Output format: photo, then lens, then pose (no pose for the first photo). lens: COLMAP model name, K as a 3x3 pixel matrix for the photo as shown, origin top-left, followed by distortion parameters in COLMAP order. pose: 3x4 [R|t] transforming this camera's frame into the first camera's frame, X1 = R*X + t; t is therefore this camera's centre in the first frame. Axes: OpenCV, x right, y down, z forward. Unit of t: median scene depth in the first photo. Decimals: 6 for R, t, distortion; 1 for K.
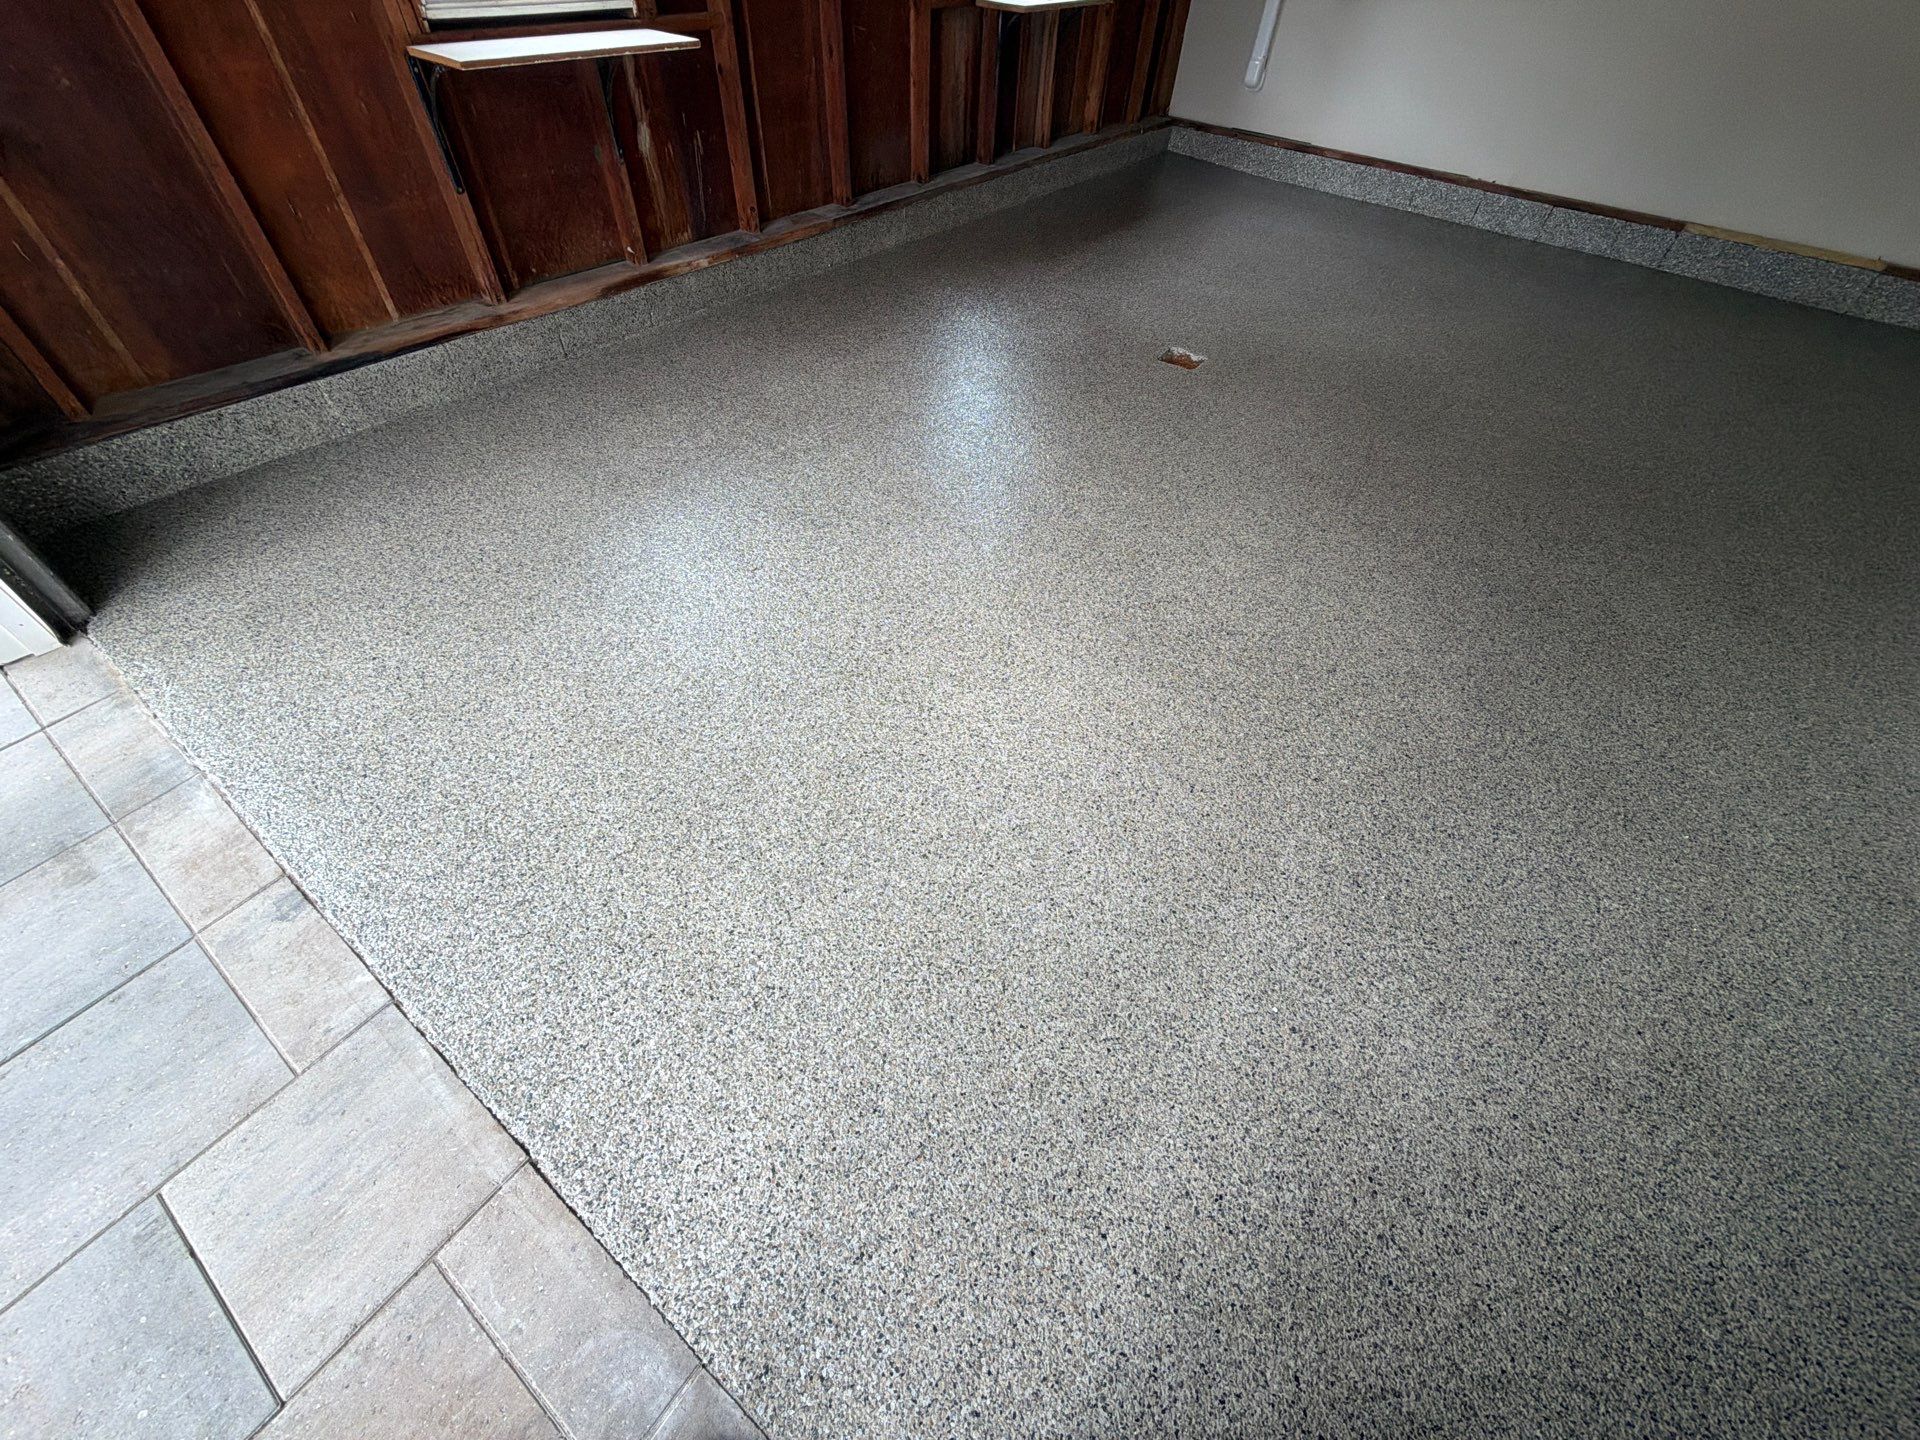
lens RADIAL K [[765.2, 0, 959.5], [0, 765.2, 712.6], [0, 0, 1]] dist [-0.000426, 0.000181]
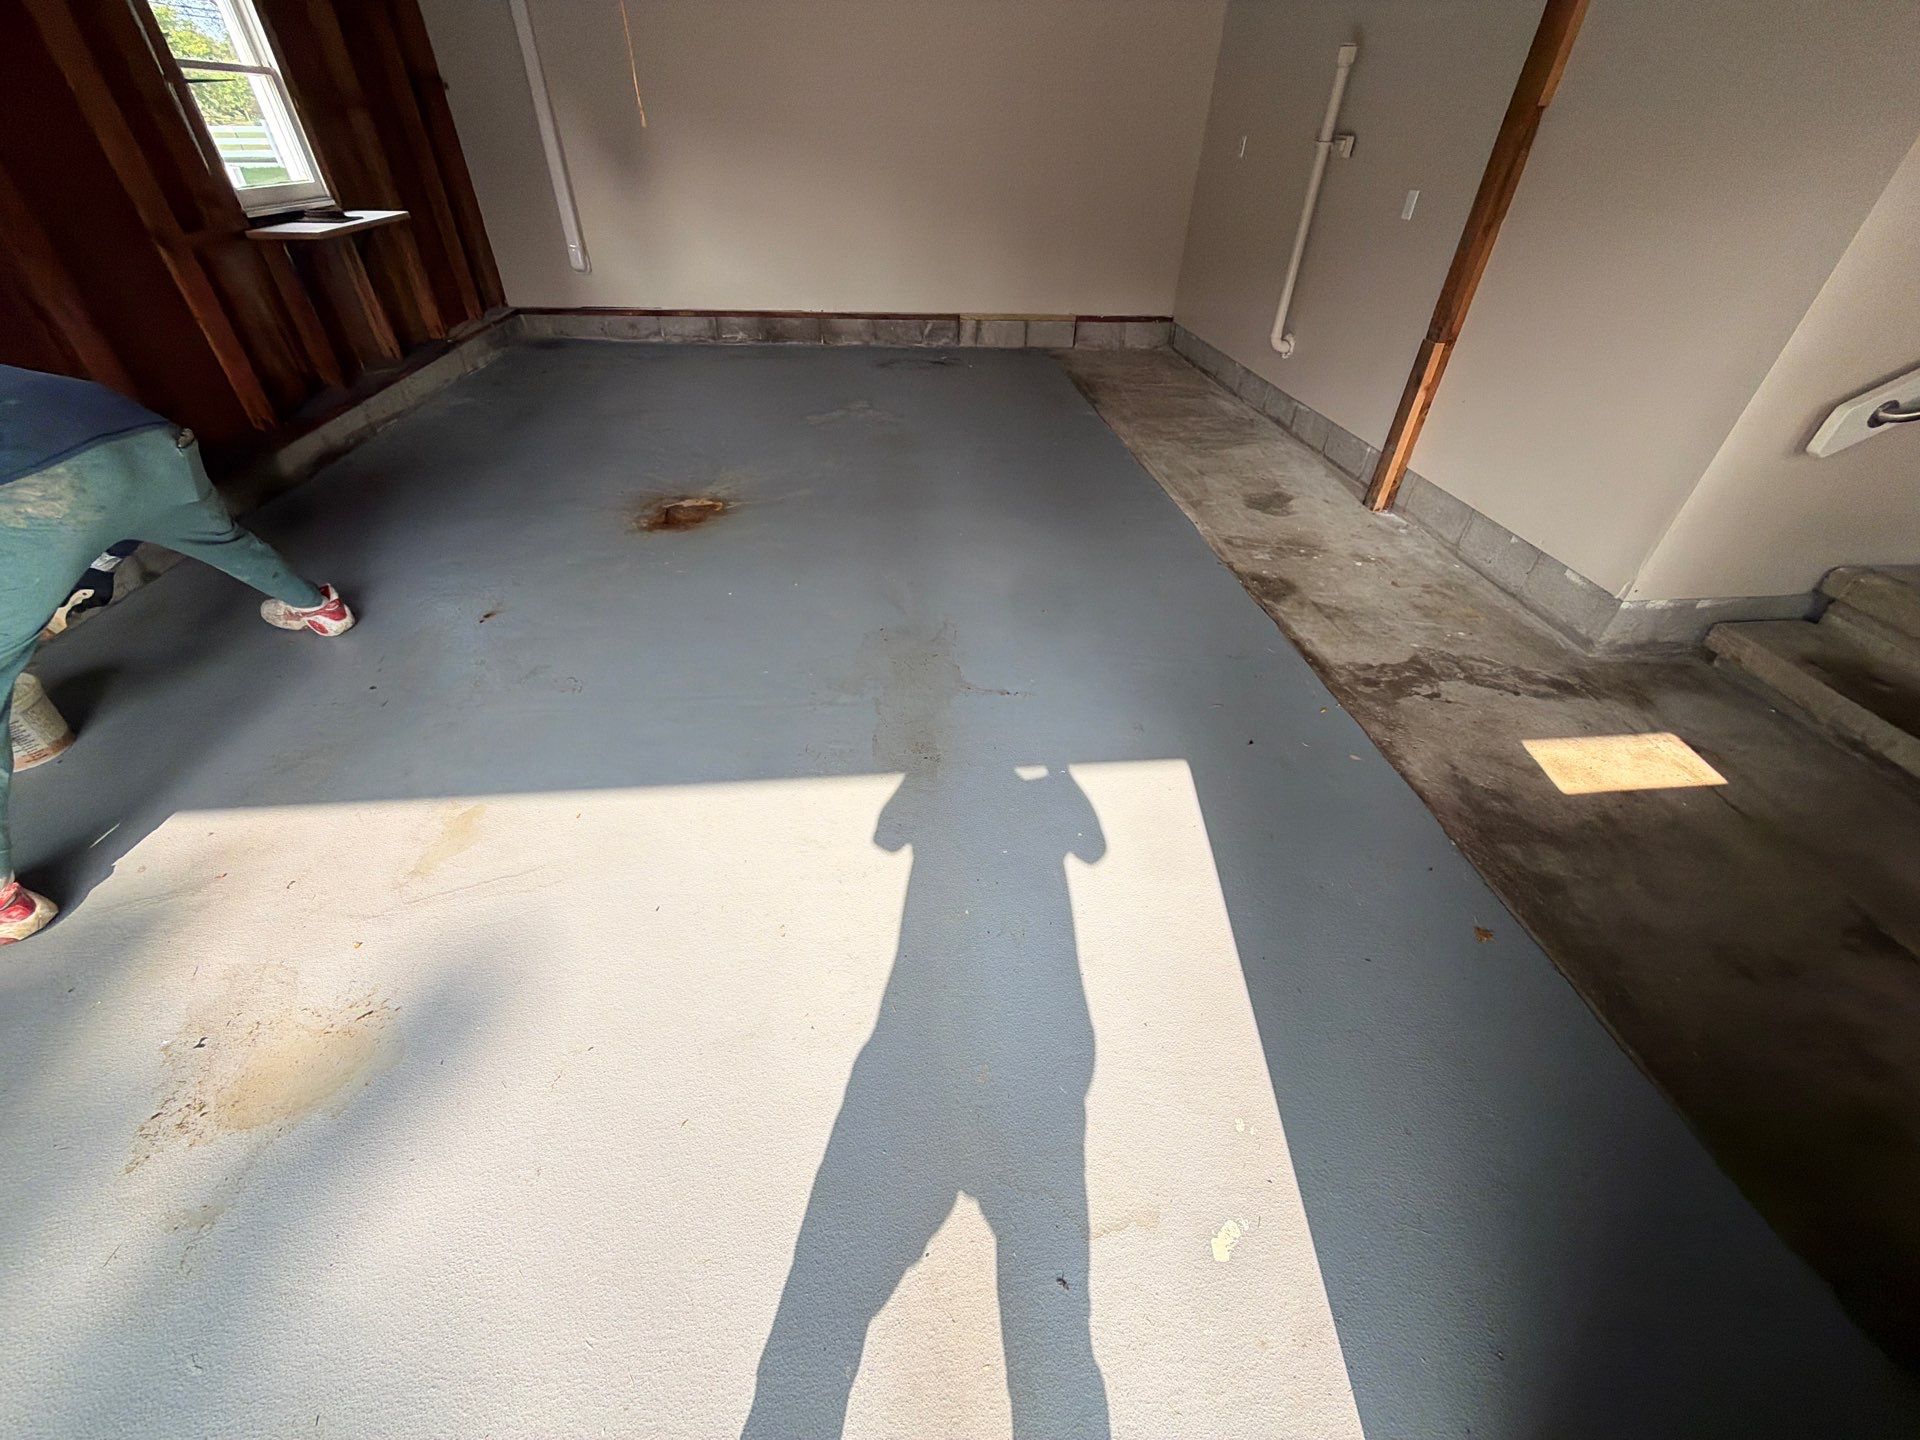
lens RADIAL K [[763.8, 0, 961.0], [0, 763.8, 720.6], [0, 0, 1]] dist [-0.000227, -0.000119]
pose [[0.729522, -0.445651, 0.518838, -0.197103], [0.511739, 0.858947, 0.018244, -0.133101], [-0.453785, 0.252201, 0.854678, 0.078113]]
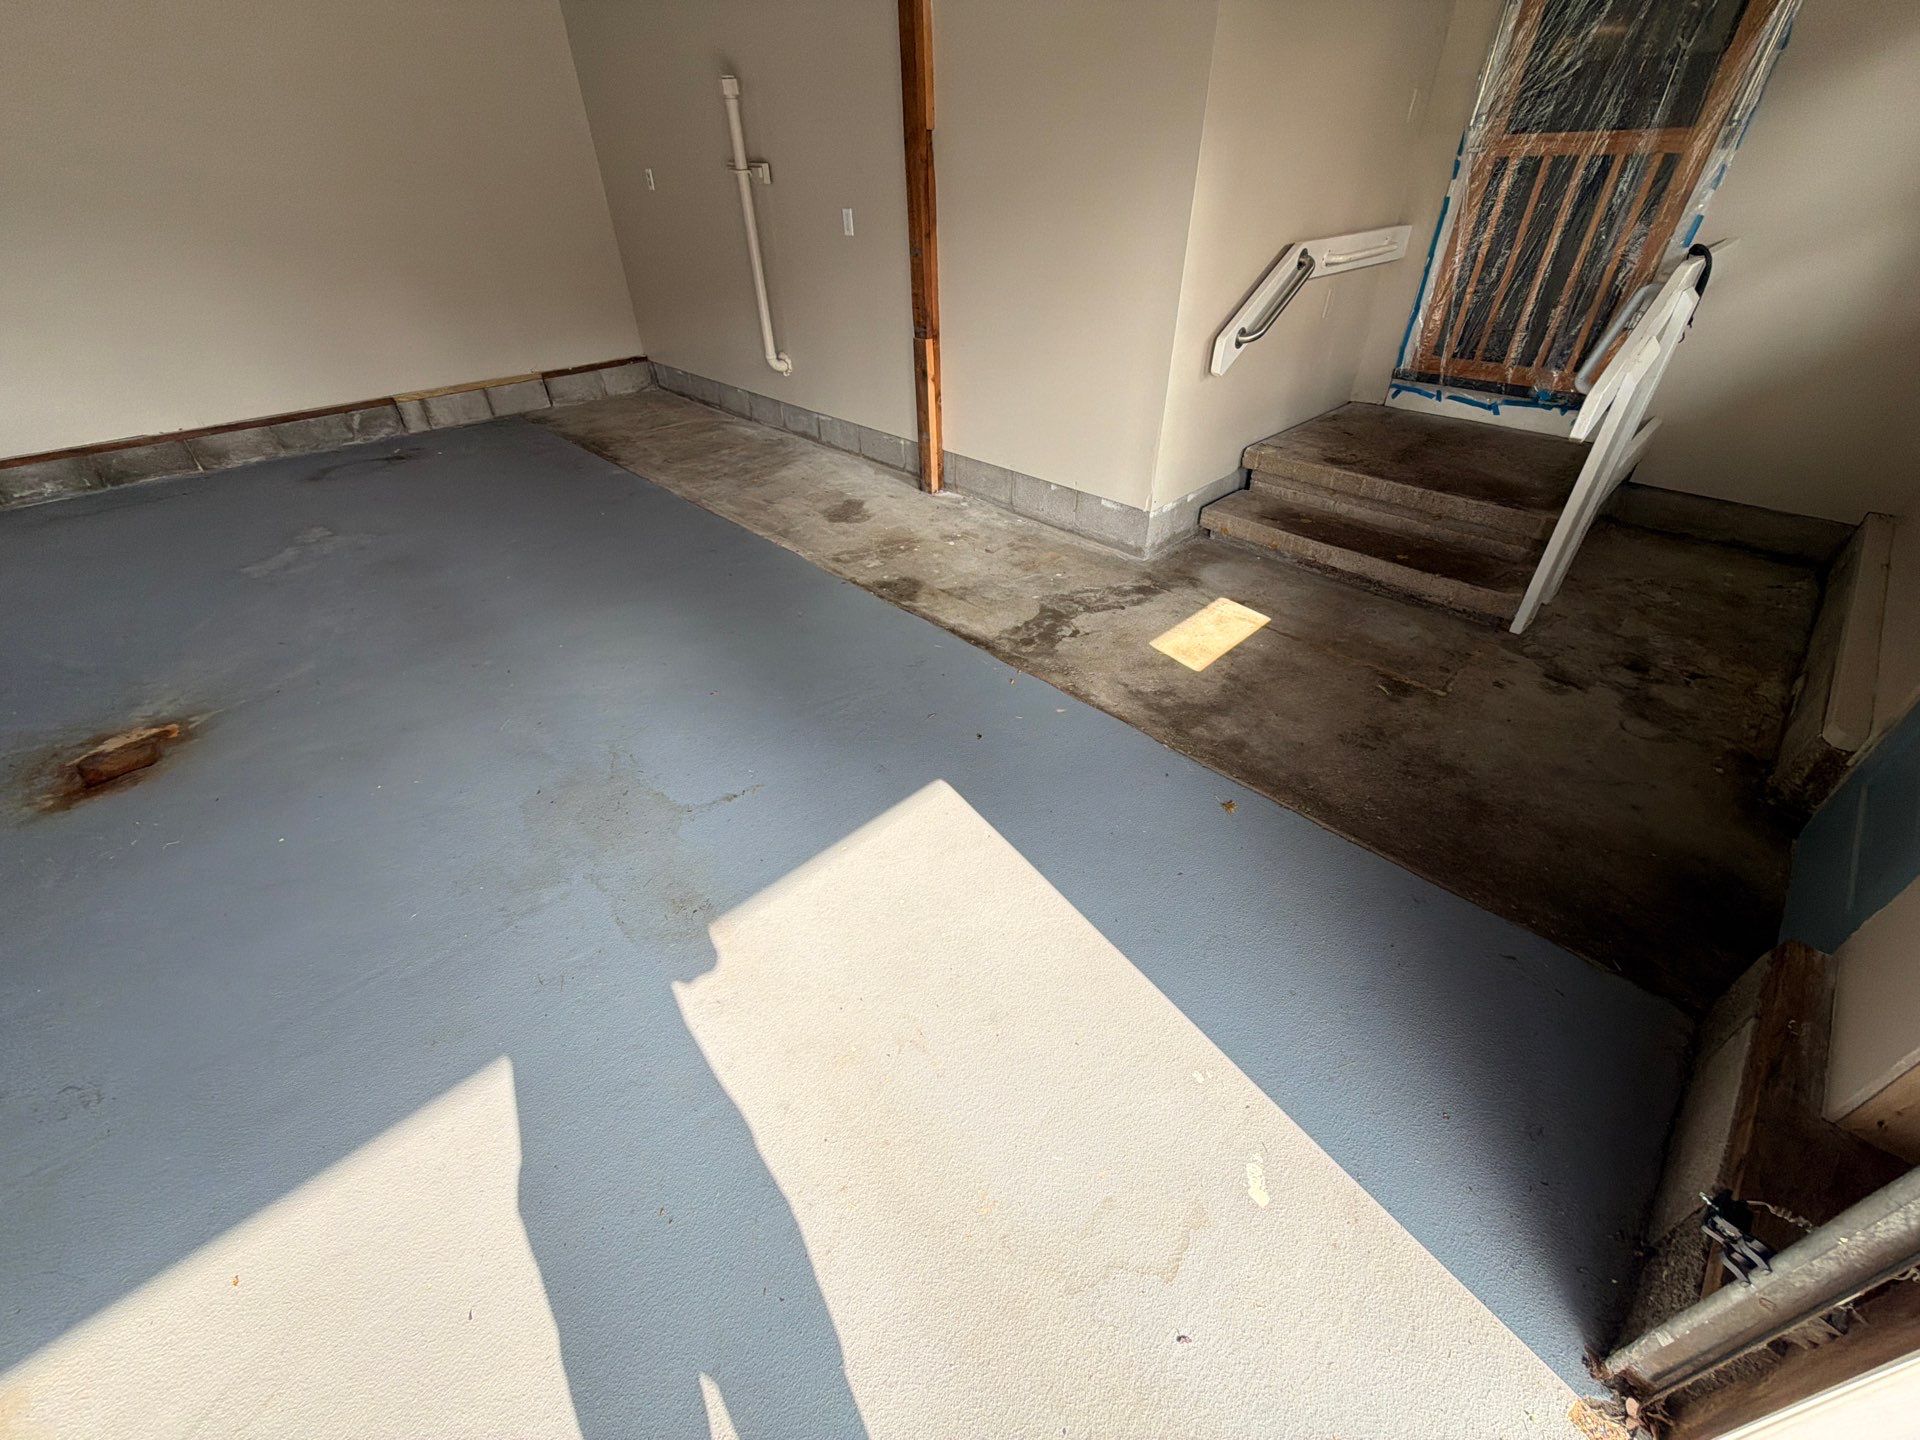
lens RADIAL K [[763.8, 0, 961.0], [0, 763.8, 720.6], [0, 0, 1]] dist [-0.000227, -0.000119]
pose [[0.153875, -0.628676, 0.762292, -0.195765], [0.744688, 0.580849, 0.328716, -0.326618], [-0.649432, 0.517089, 0.557546, 0.244713]]
